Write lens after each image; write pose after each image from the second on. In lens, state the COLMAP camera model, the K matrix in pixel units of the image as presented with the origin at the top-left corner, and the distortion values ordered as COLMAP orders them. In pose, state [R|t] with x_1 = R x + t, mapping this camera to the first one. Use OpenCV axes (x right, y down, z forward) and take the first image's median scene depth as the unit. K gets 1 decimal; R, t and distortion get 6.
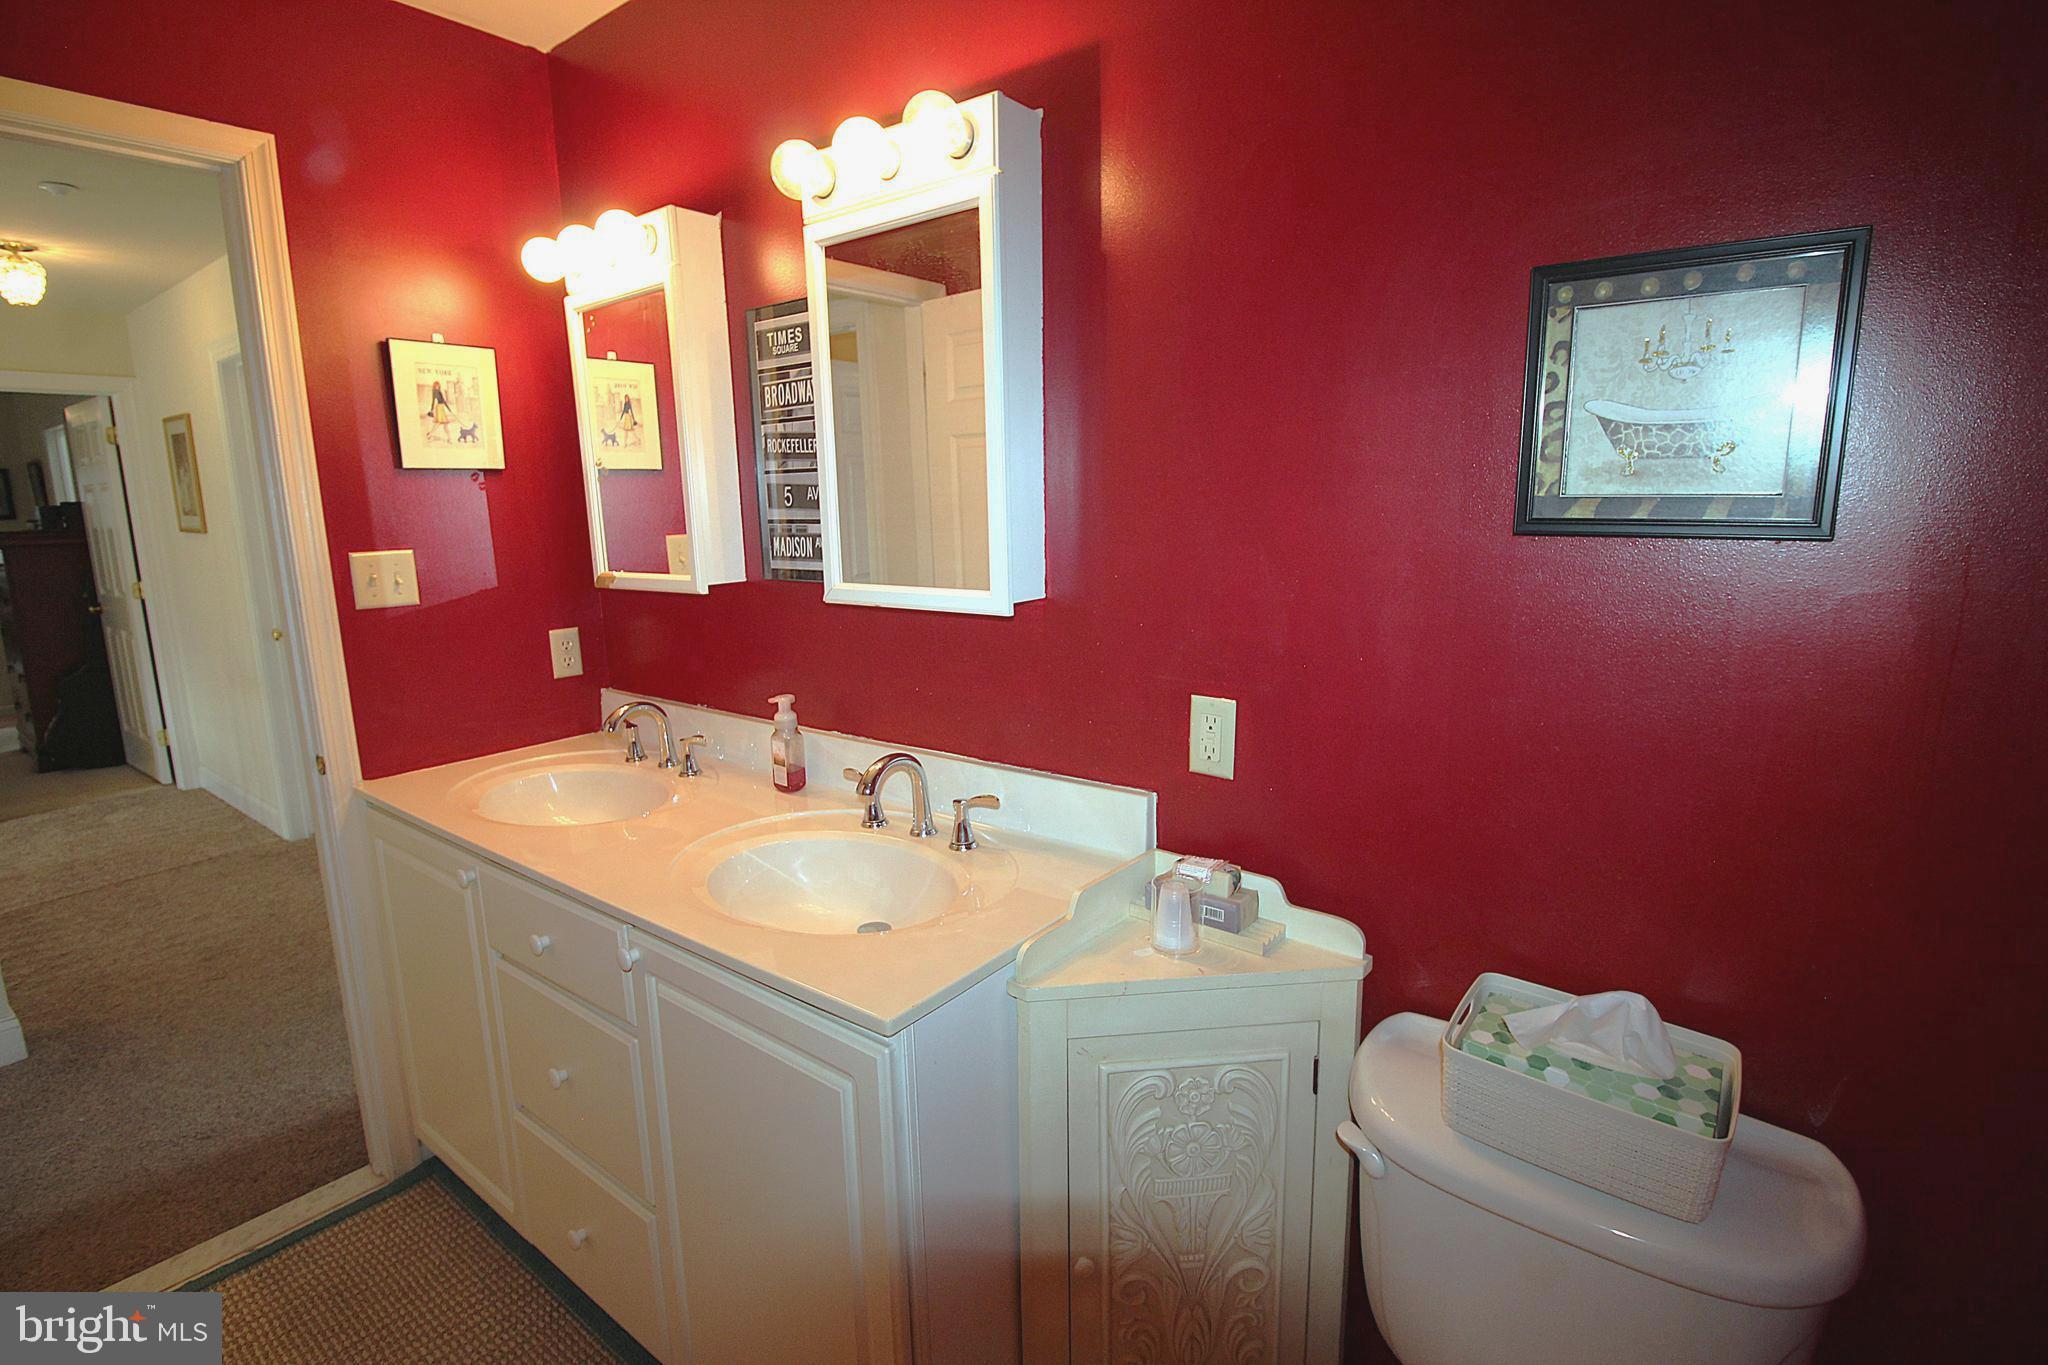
lens RADIAL K [[947.2, 0, 1034.7], [0, 947.2, 663.8], [0, 0, 1]] dist [-0.000416, -0.014455]
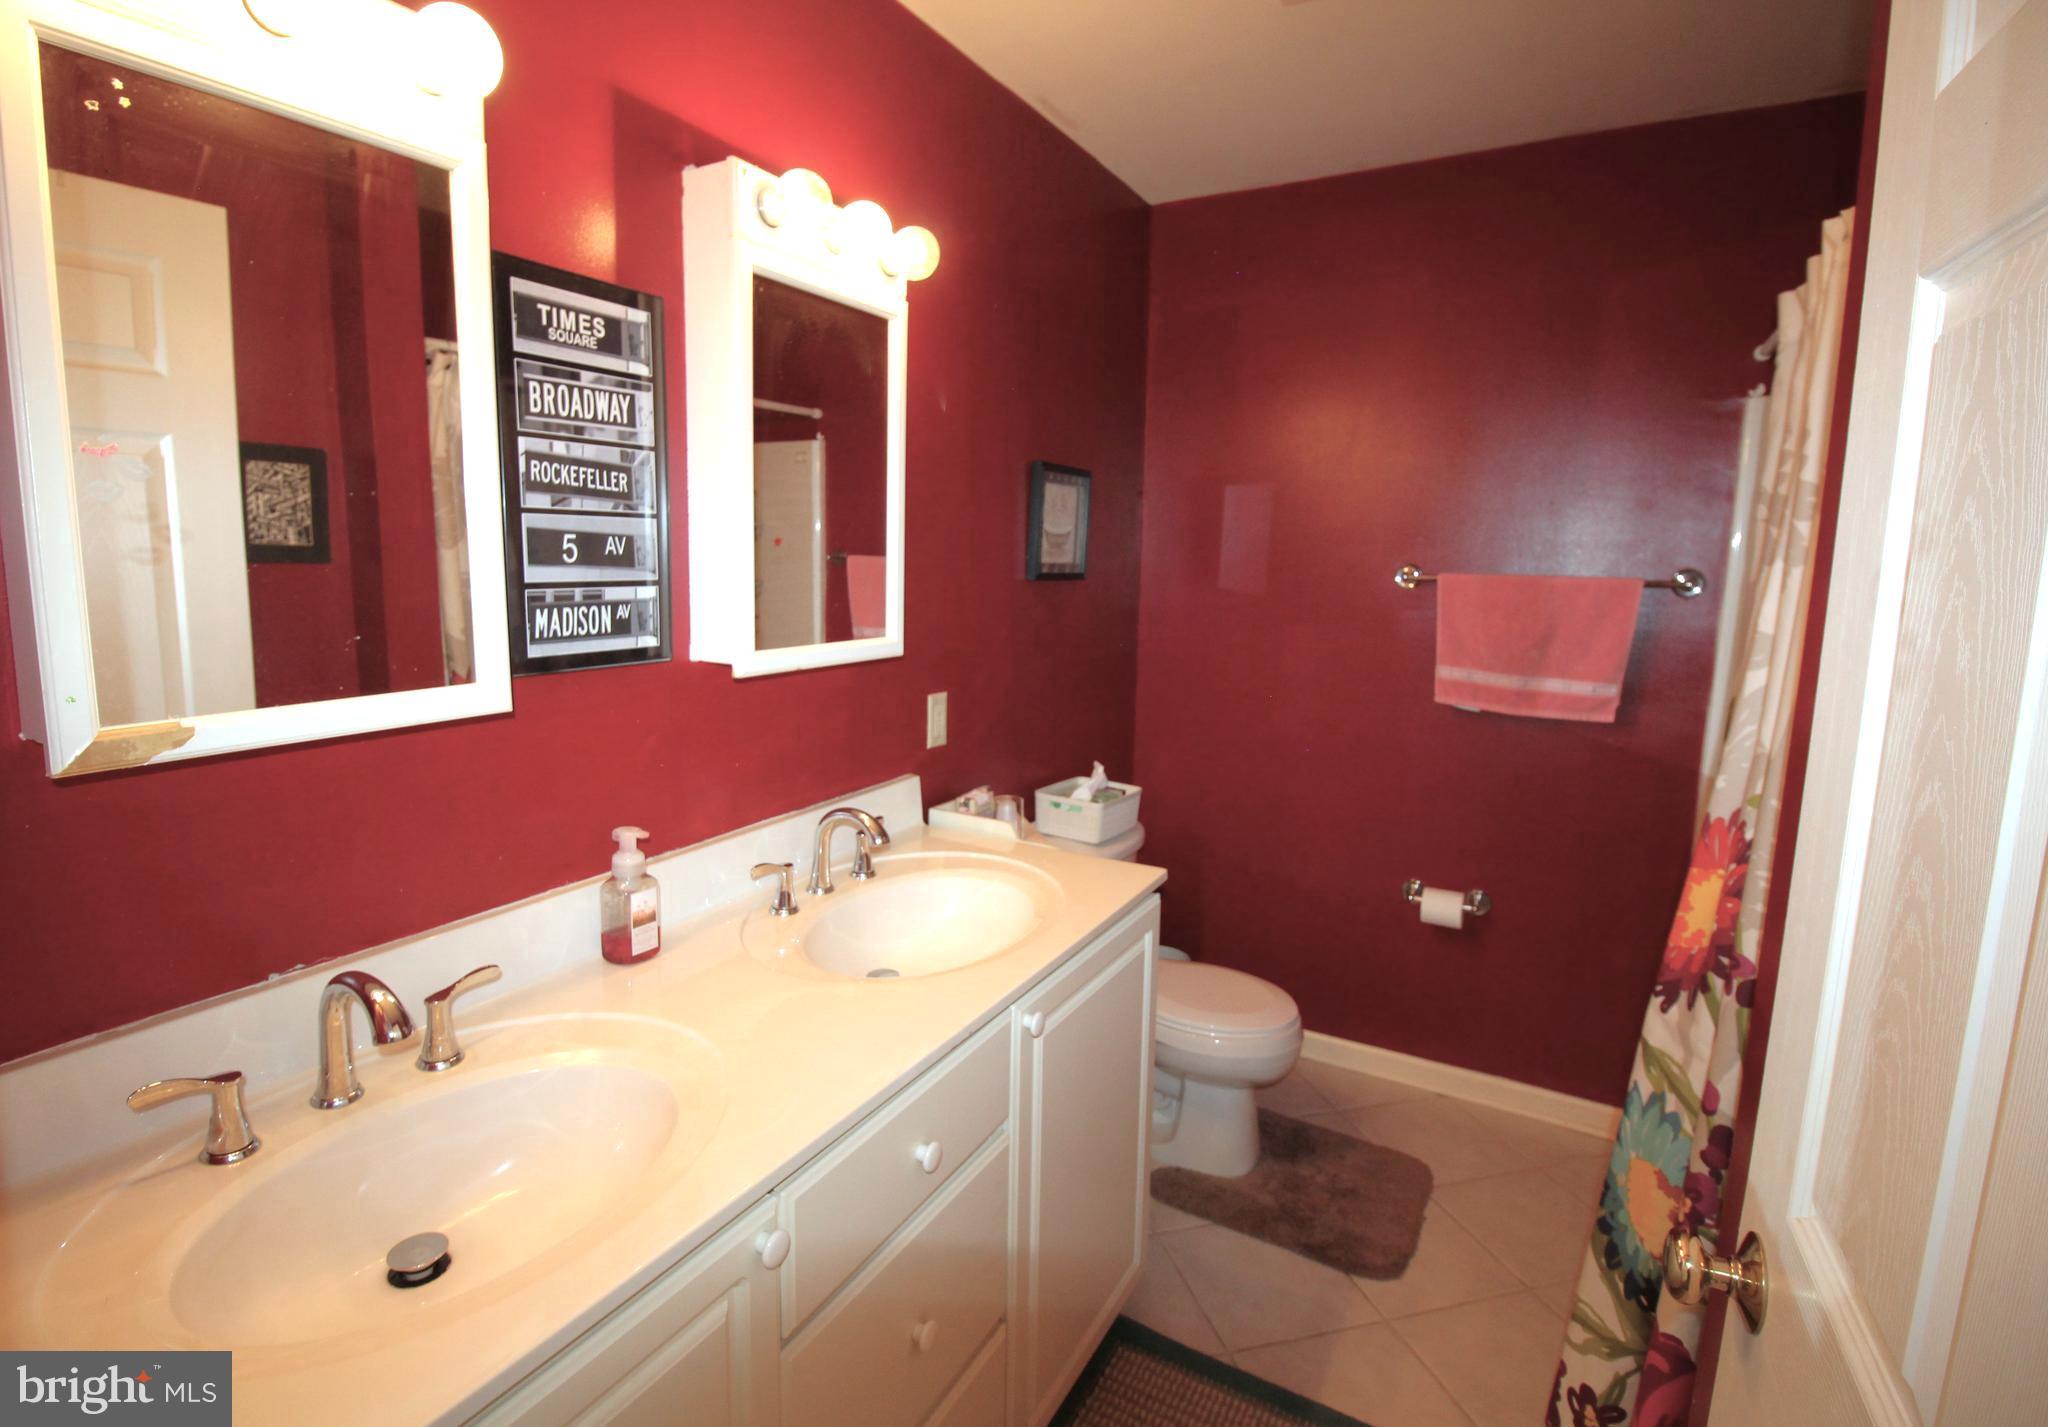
lens RADIAL K [[985.6, 0, 1022.3], [0, 985.6, 695.8], [0, 0, 1]] dist [-0.002065, -0.000557]
pose [[-0.125680, -0.124993, 0.984165, -1.038239], [0.159244, 0.976626, 0.144371, -0.125623], [-0.979207, 0.174866, -0.102838, 0.785536]]
